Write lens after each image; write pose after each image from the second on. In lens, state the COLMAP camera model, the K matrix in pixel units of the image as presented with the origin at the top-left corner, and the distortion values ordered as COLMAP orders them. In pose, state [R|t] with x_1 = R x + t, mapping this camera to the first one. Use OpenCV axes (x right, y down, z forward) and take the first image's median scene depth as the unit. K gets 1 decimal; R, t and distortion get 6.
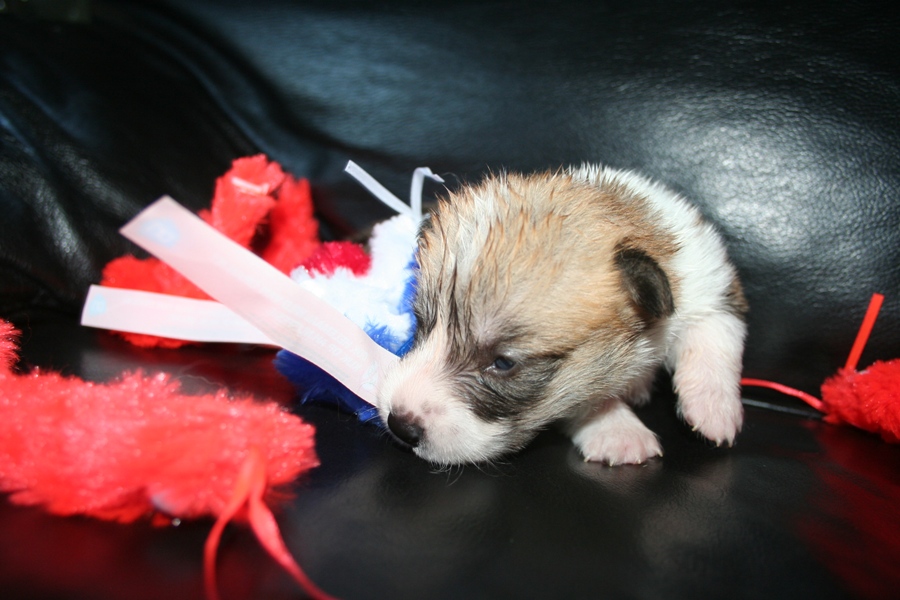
lens RADIAL K [[746.5, 0, 444.3], [0, 746.5, 296.9], [0, 0, 1]] dist [-0.103706, 0.083912]
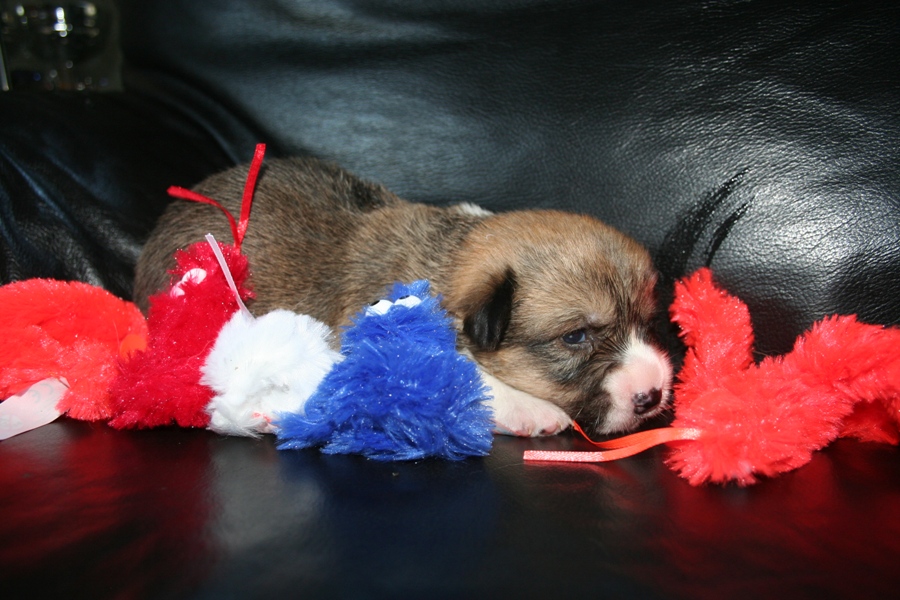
lens RADIAL K [[746.5, 0, 448.7], [0, 746.5, 300.3], [0, 0, 1]] dist [-0.103706, 0.083912]
pose [[0.995113, -0.055896, -0.081395, 0.136890], [0.053741, 0.998150, -0.028437, -0.001192], [0.082834, 0.023924, 0.996276, -0.099681]]
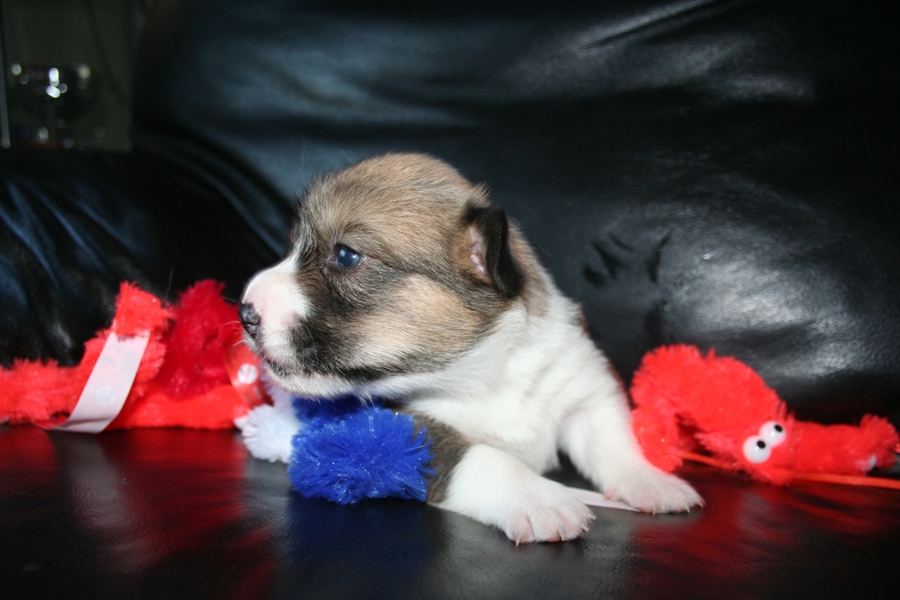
lens RADIAL K [[746.5, 0, 447.4], [0, 746.5, 299.2], [0, 0, 1]] dist [-0.103706, 0.083912]
pose [[0.999693, -0.024759, -0.001346, 0.030776], [0.024407, 0.992141, -0.122719, 0.033422], [0.004374, 0.122648, 0.992441, -0.249214]]
